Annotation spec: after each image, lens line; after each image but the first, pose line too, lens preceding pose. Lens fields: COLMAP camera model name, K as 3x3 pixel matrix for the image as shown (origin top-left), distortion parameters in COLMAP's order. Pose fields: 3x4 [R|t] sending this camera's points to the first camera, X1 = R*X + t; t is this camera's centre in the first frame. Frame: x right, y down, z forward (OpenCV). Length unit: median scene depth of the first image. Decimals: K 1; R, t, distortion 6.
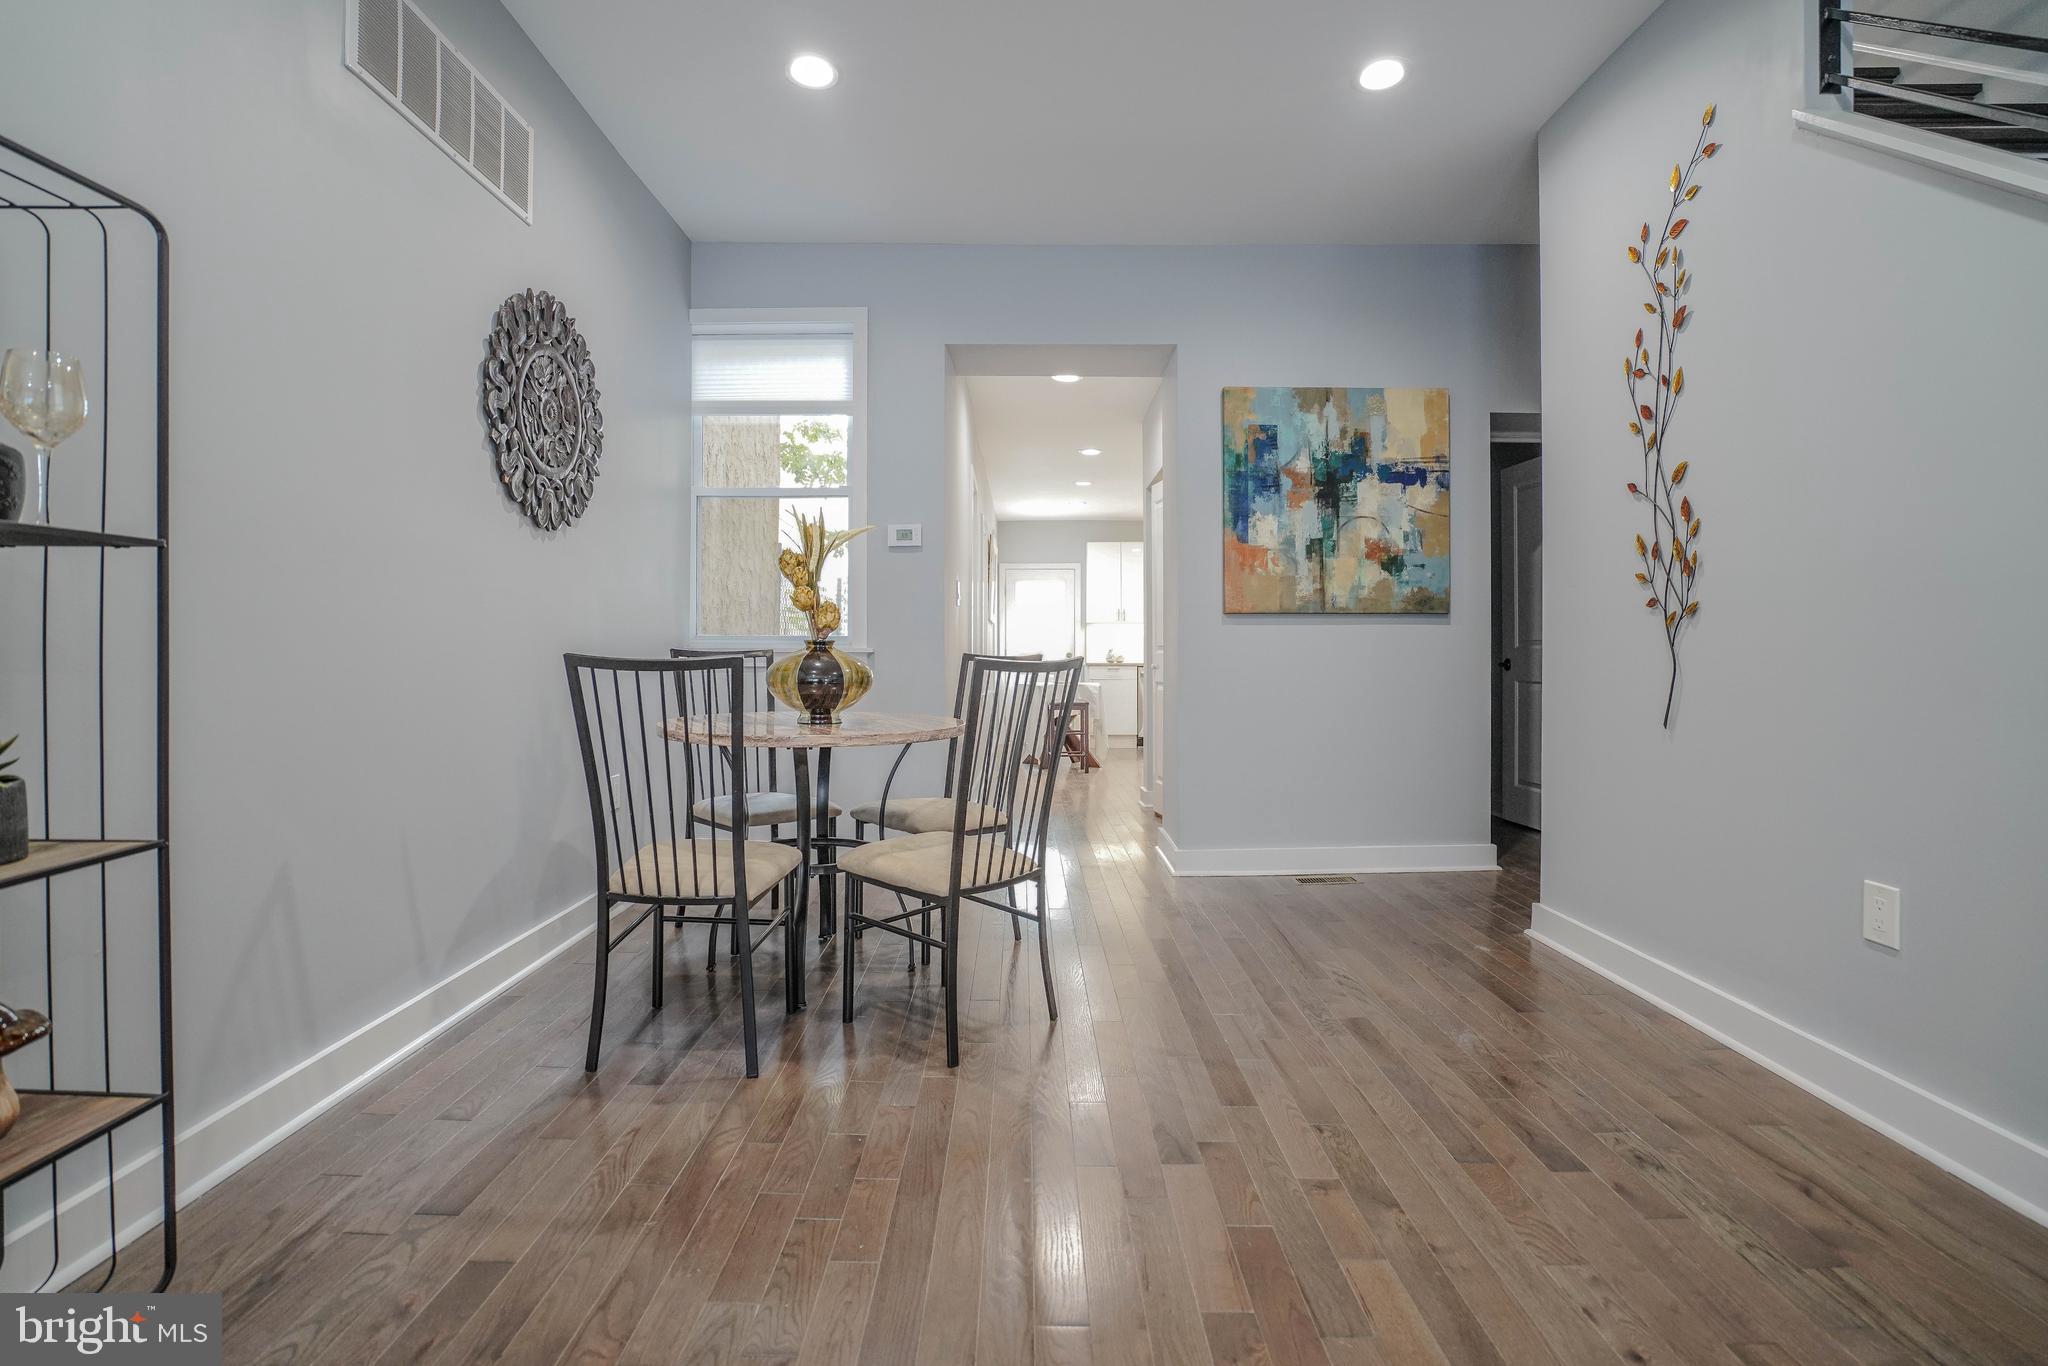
lens RADIAL K [[967.0, 0, 1024.5], [0, 967.0, 649.8], [0, 0, 1]] dist [-0.056225, 0.018967]
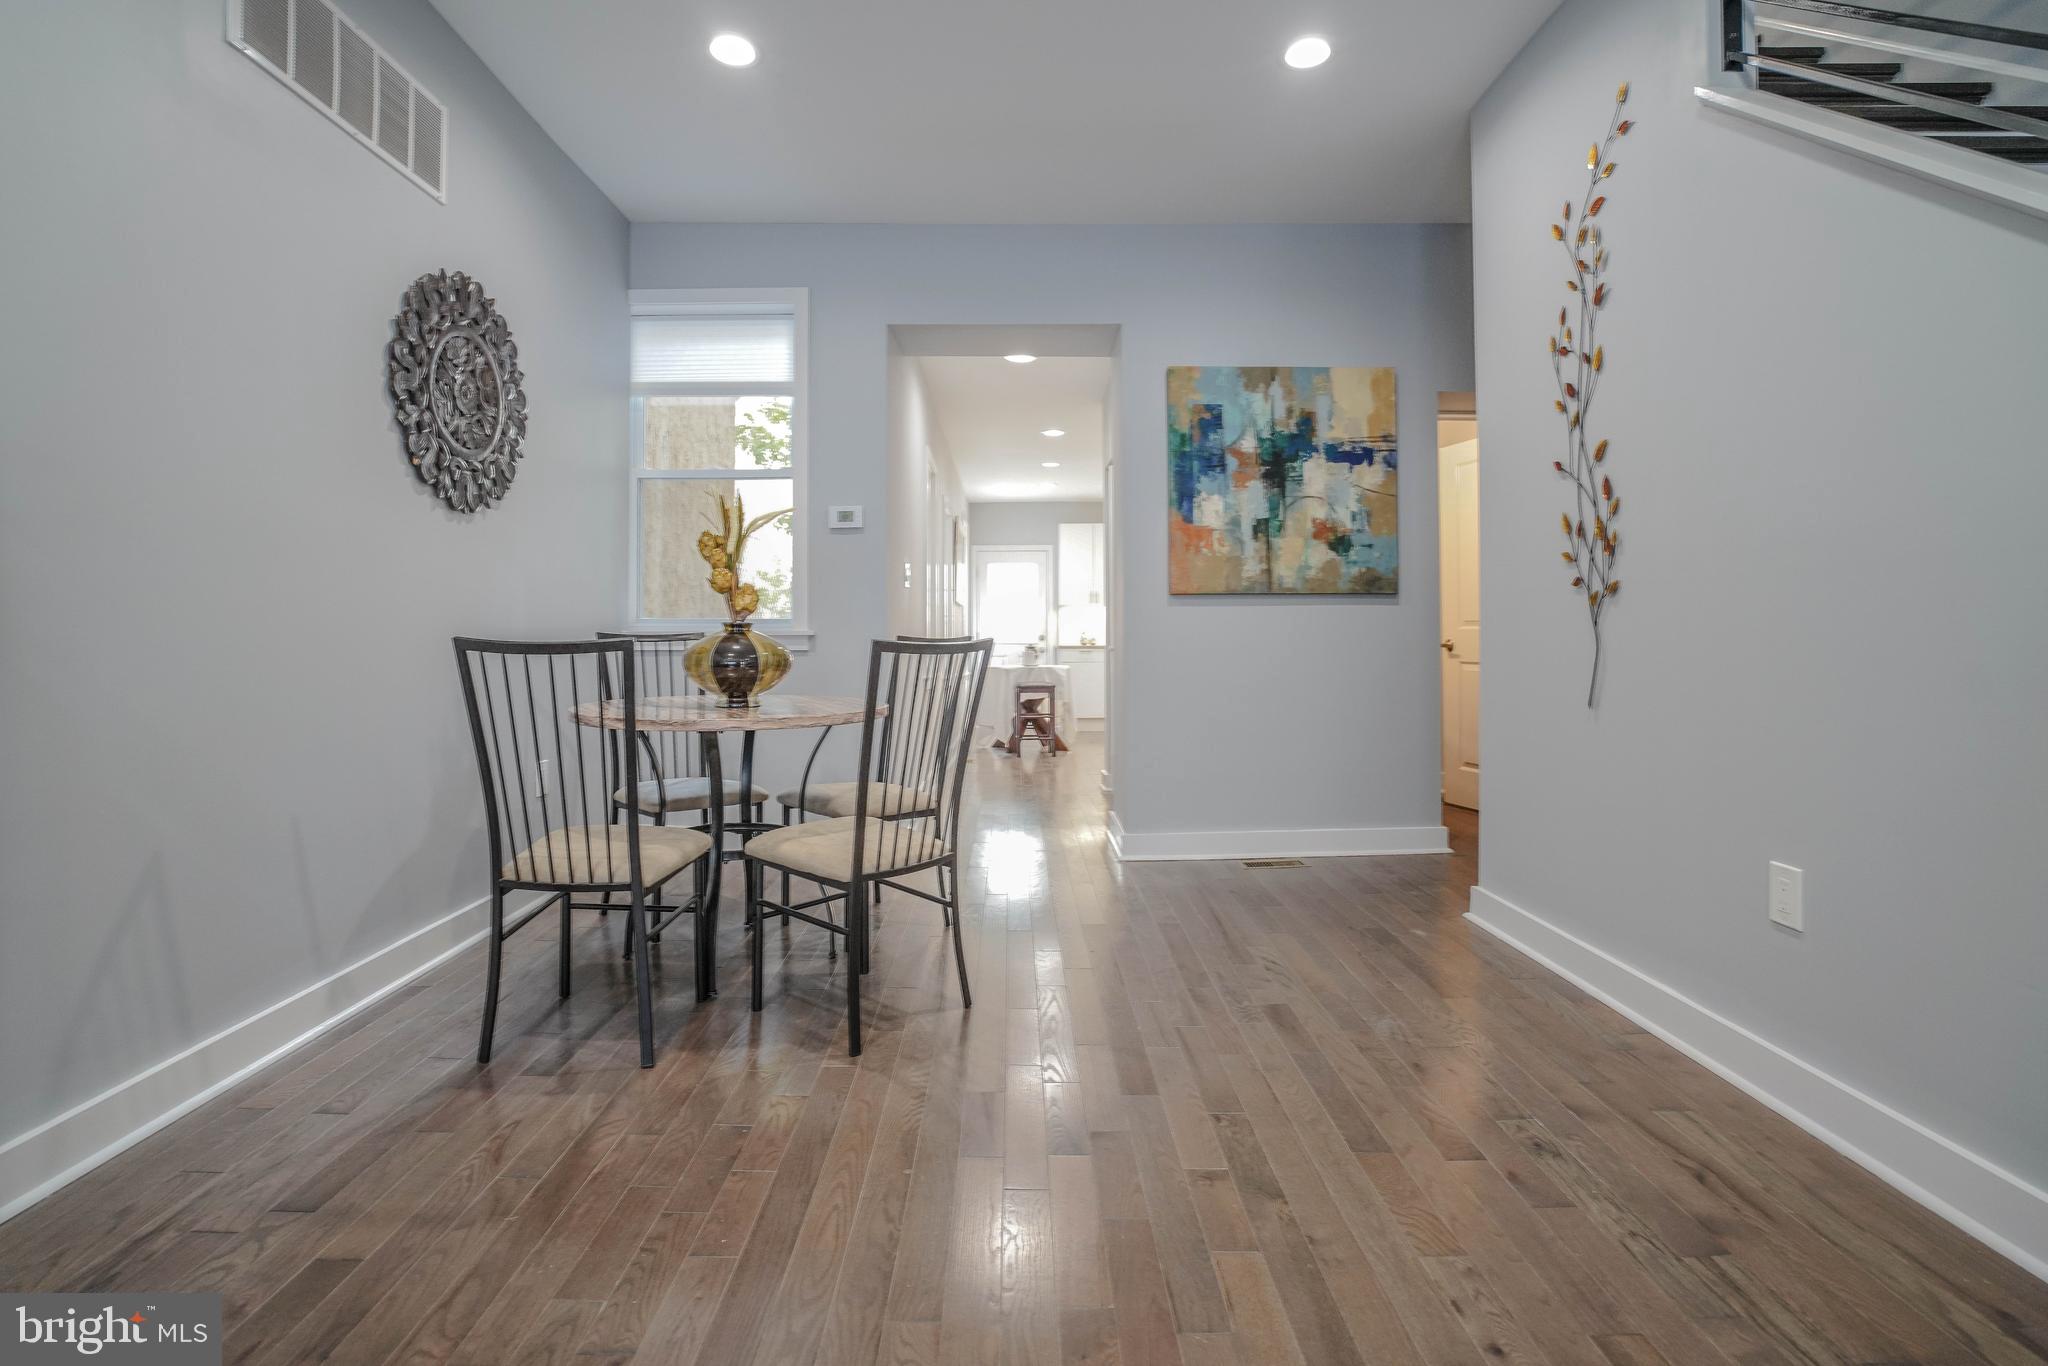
lens RADIAL K [[967.0, 0, 1032.7], [0, 967.0, 628.7], [0, 0, 1]] dist [-0.056225, 0.018967]
pose [[0.999938, -0.003864, 0.010480, 0.084021], [0.003901, 0.999986, -0.003562, 0.000514], [-0.010467, 0.003602, 0.999939, 0.010139]]
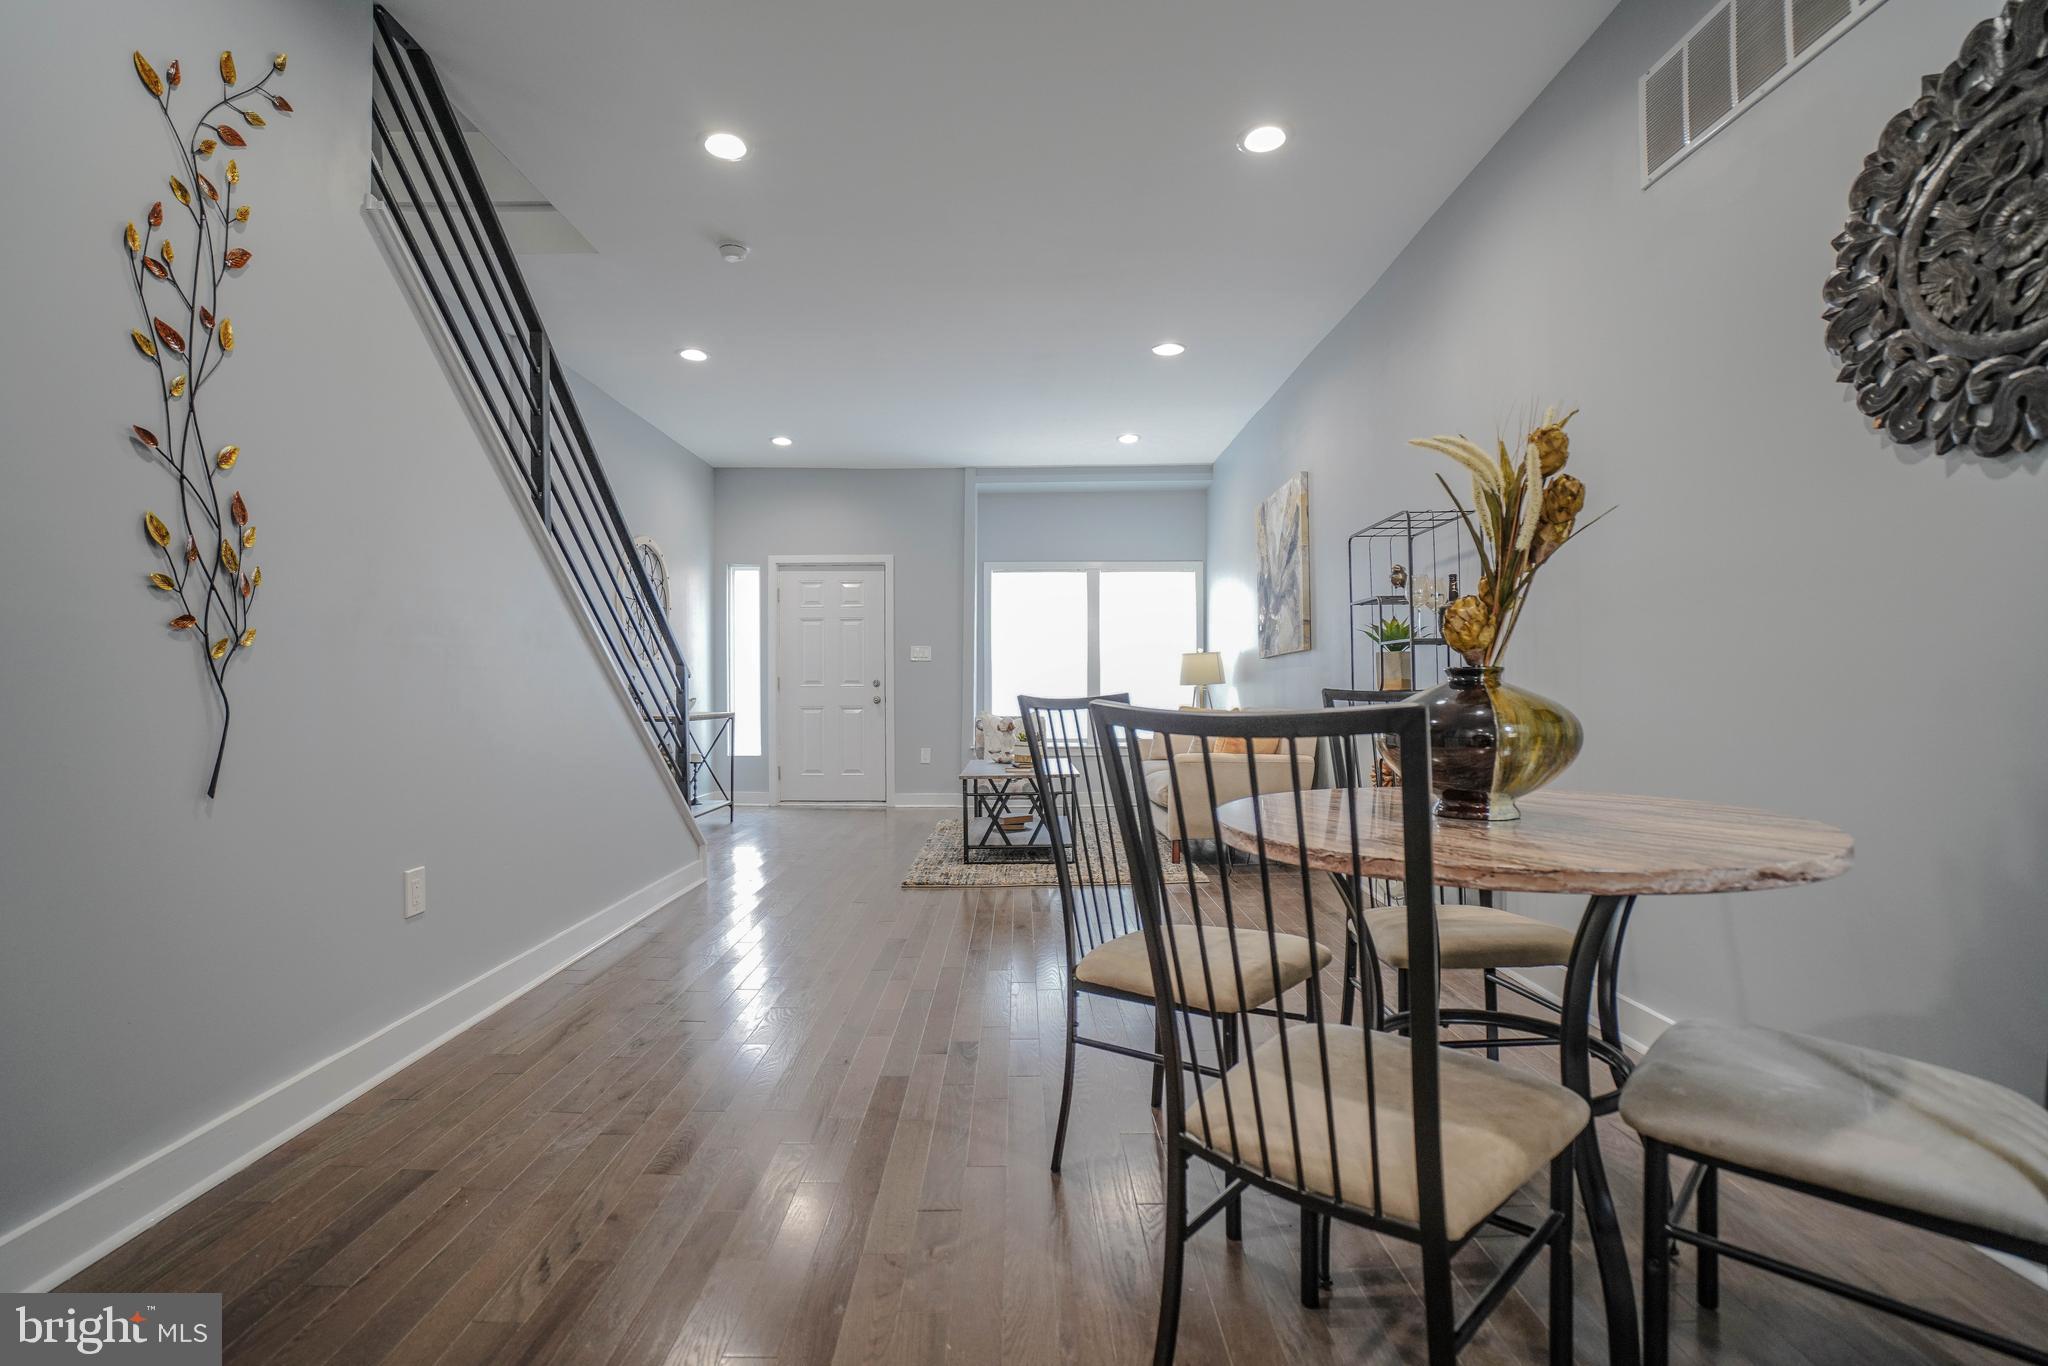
lens RADIAL K [[967.0, 0, 973.2], [0, 967.0, 679.6], [0, 0, 1]] dist [-0.056225, 0.018967]
pose [[-0.998581, 0.006041, 0.052919, 0.053100], [0.005882, 0.999978, -0.003153, -0.001923], [-0.052937, -0.002837, -0.998594, 1.674790]]
